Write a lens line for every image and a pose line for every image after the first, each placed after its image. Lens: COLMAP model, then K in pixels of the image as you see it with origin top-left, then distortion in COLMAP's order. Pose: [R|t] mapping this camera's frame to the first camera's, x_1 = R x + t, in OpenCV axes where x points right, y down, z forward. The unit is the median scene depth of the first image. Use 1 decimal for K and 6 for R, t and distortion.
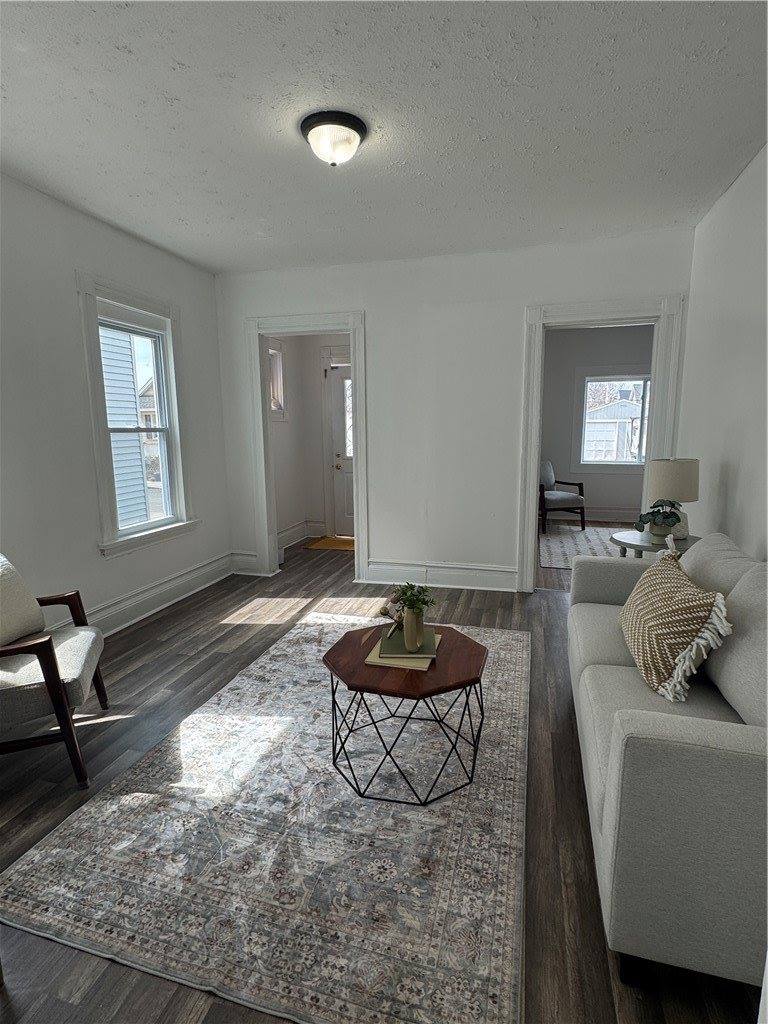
lens RADIAL K [[515.3, 0, 386.2], [0, 515.3, 509.3], [0, 0, 1]] dist [0.001083, 0.000815]
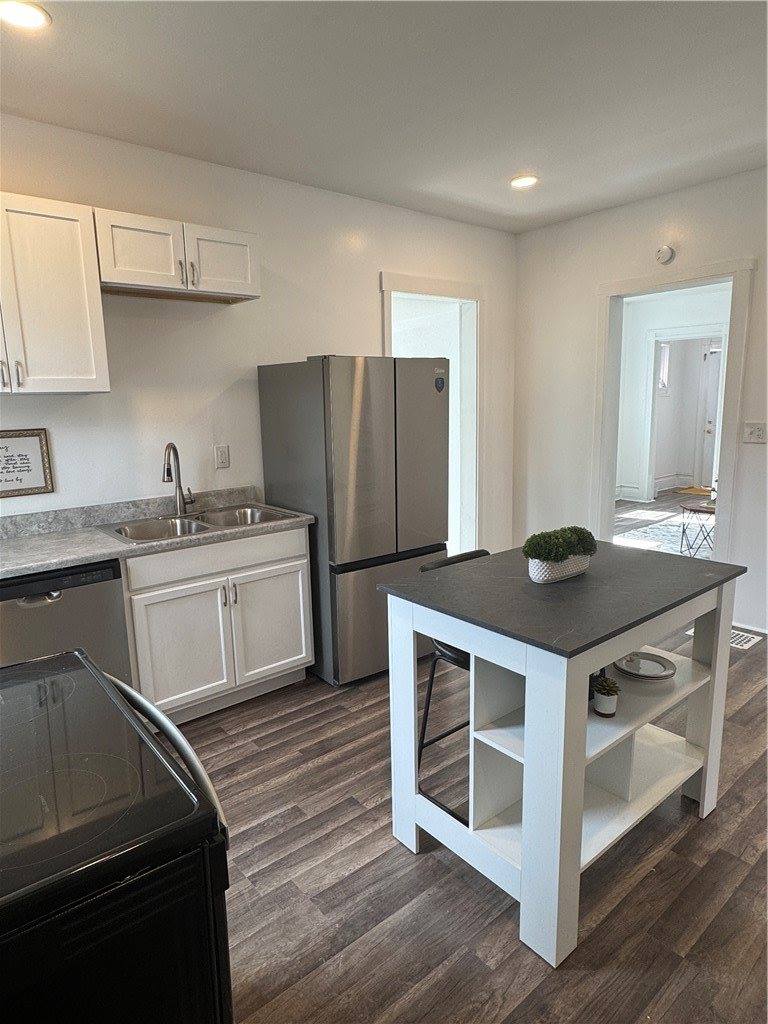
lens RADIAL K [[613.3, 0, 381.7], [0, 613.3, 506.2], [0, 0, 1]] dist [-0.003023, 0.001142]
pose [[0.819841, 0.089371, -0.565573, 0.061950], [-0.072722, 0.995997, 0.051970, 0.043644], [0.567954, -0.001478, 0.823059, -0.372744]]
